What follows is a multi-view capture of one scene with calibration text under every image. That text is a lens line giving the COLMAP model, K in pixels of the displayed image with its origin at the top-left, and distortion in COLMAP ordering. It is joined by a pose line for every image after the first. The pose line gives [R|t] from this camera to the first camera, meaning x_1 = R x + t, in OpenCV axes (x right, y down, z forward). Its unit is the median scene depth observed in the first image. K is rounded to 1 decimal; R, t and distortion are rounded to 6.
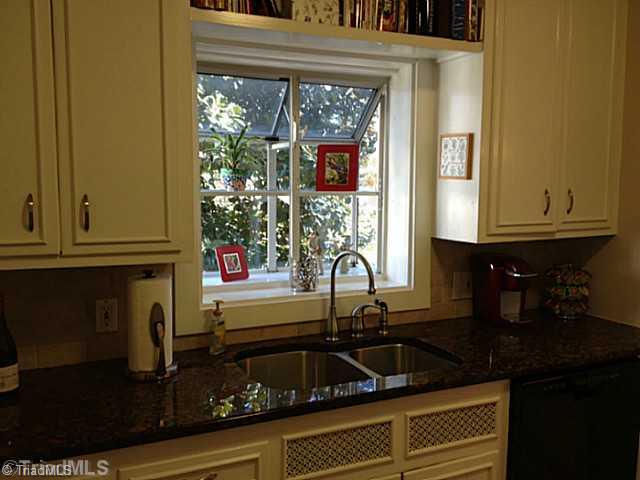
lens RADIAL K [[575.5, 0, 320.0], [0, 575.5, 240.0], [0, 0, 1]] dist [0.022074, -0.006822]
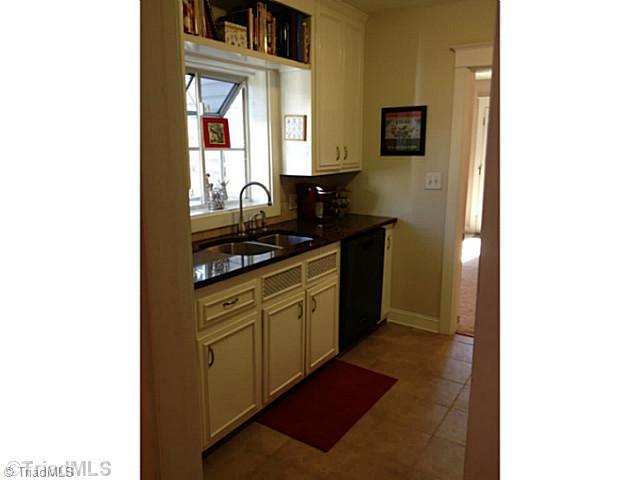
lens RADIAL K [[429.3, 0, 320.0], [0, 429.3, 240.0], [0, 0, 1]] dist [0.006284, 0.000102]
pose [[0.851481, -0.111604, 0.512371, -0.421953], [0.049373, 0.989812, 0.133549, 0.025844], [-0.522056, -0.088417, 0.848316, -0.206370]]
